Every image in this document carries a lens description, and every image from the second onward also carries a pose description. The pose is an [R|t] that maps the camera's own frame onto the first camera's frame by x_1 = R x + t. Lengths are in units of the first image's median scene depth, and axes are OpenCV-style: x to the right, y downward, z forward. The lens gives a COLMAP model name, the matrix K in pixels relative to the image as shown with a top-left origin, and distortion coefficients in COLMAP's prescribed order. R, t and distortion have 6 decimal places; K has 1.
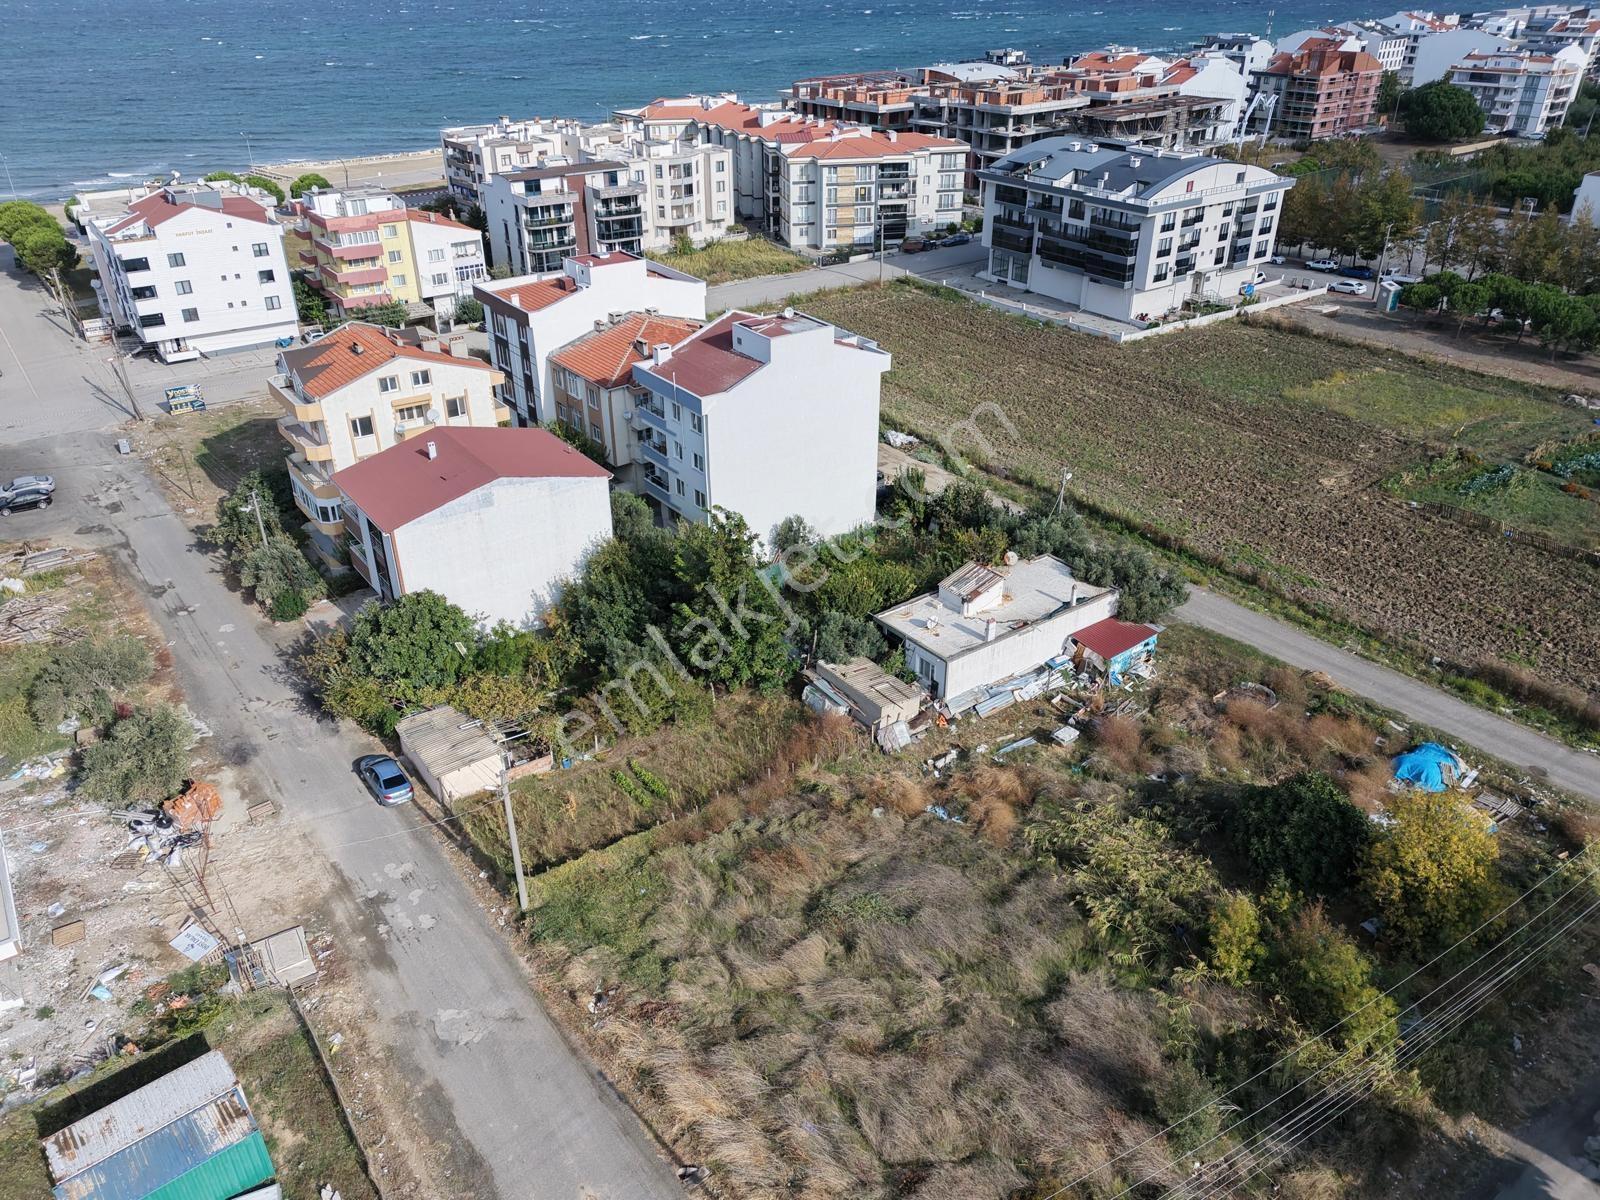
lens RADIAL K [[1175.7, 0, 803.2], [0, 1175.7, 601.6], [0, 0, 1]] dist [0.075692, -0.068007]
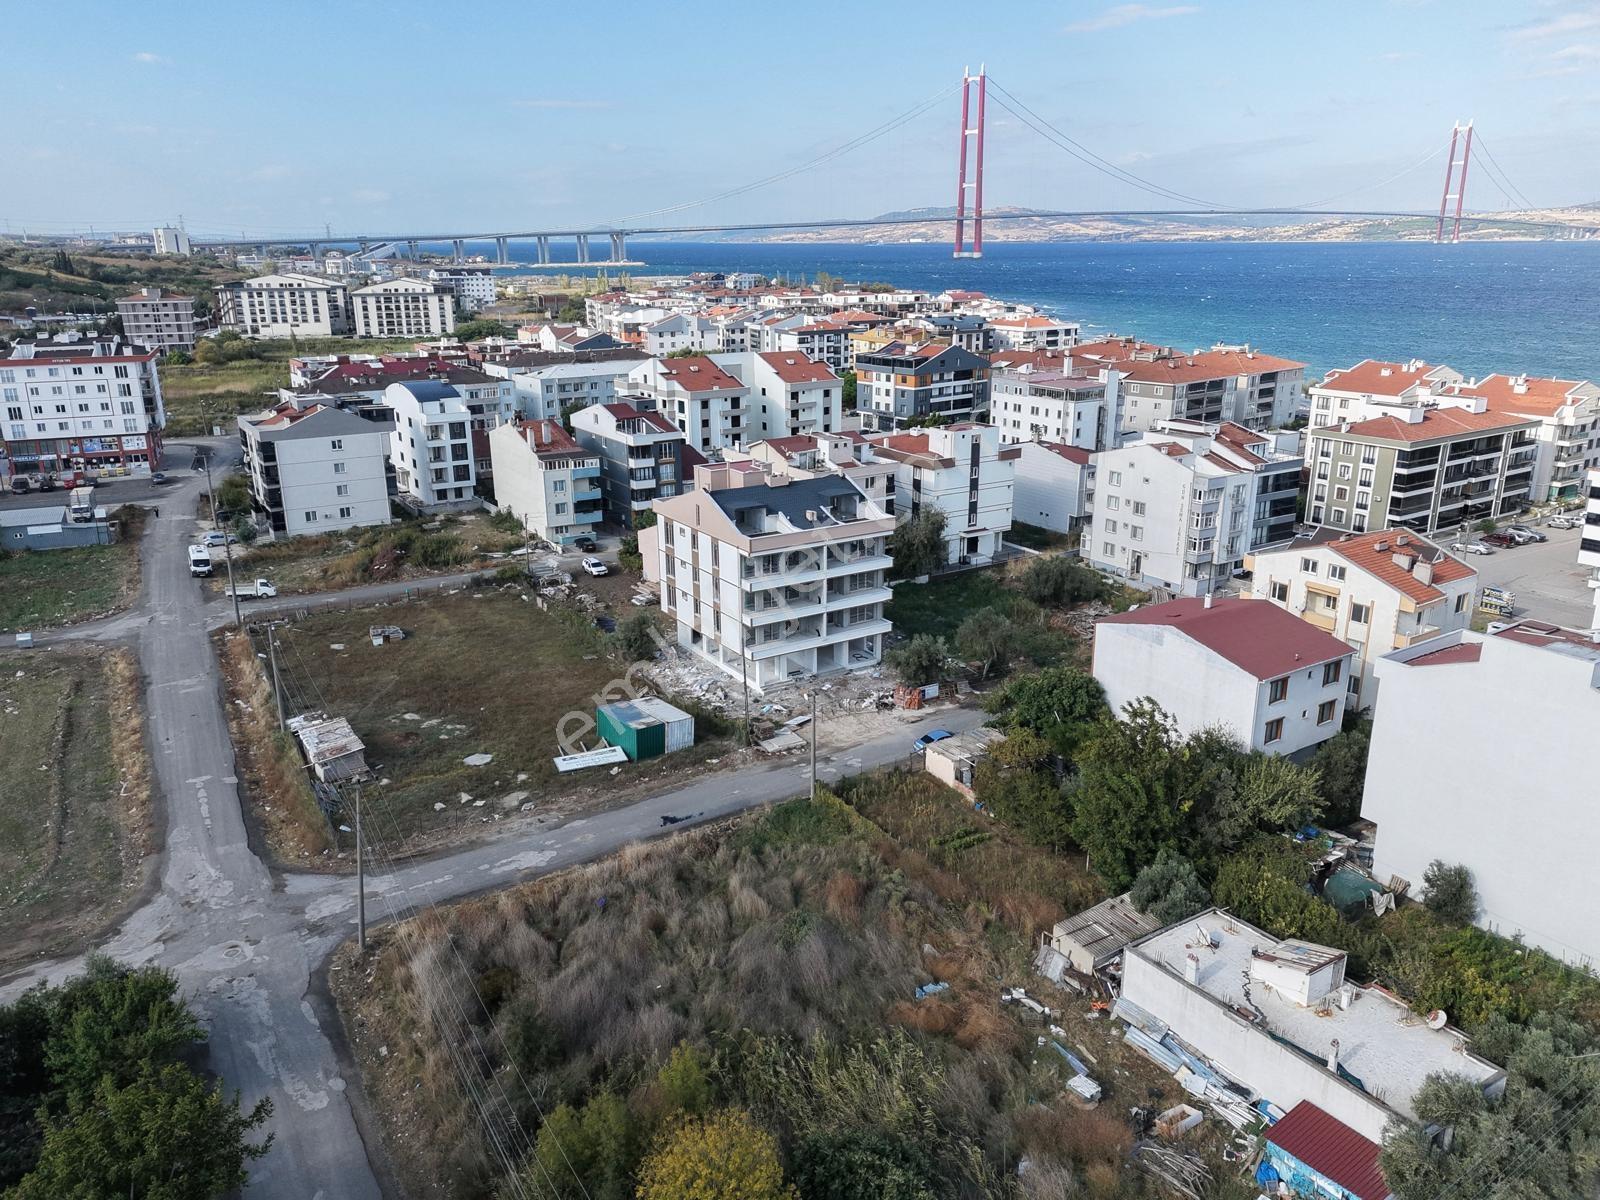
lens RADIAL K [[1172.6, 0, 803.1], [0, 1172.6, 605.5], [0, 0, 1]] dist [0.087366, -0.089528]
pose [[-0.048582, 0.299010, -0.953013, 0.701678], [-0.481804, 0.828778, 0.284592, -0.228314], [0.874931, 0.472991, 0.103800, 0.467073]]
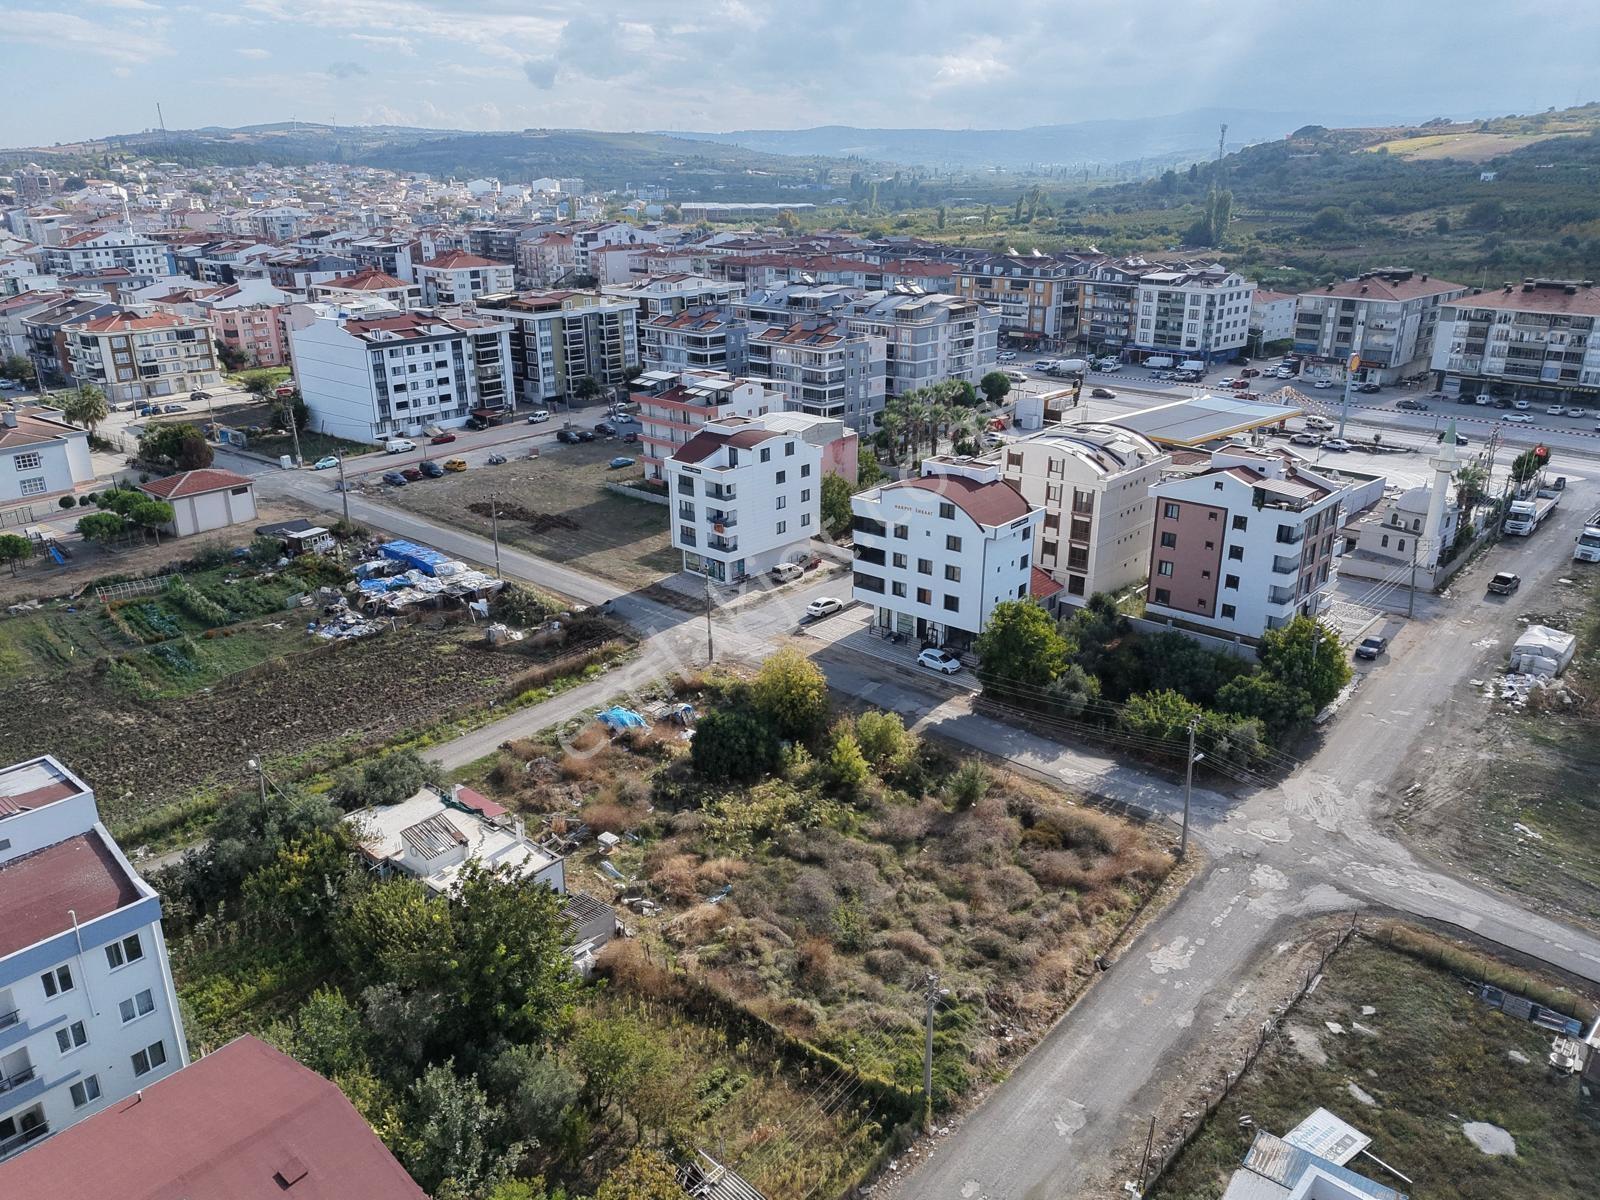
lens RADIAL K [[1175.7, 0, 803.2], [0, 1175.7, 601.6], [0, 0, 1]] dist [0.075692, -0.068007]
pose [[-0.216958, -0.334311, 0.917151, -0.652043], [0.478518, 0.782484, 0.398420, -0.356264], [-0.850852, 0.525314, -0.009793, 0.560661]]
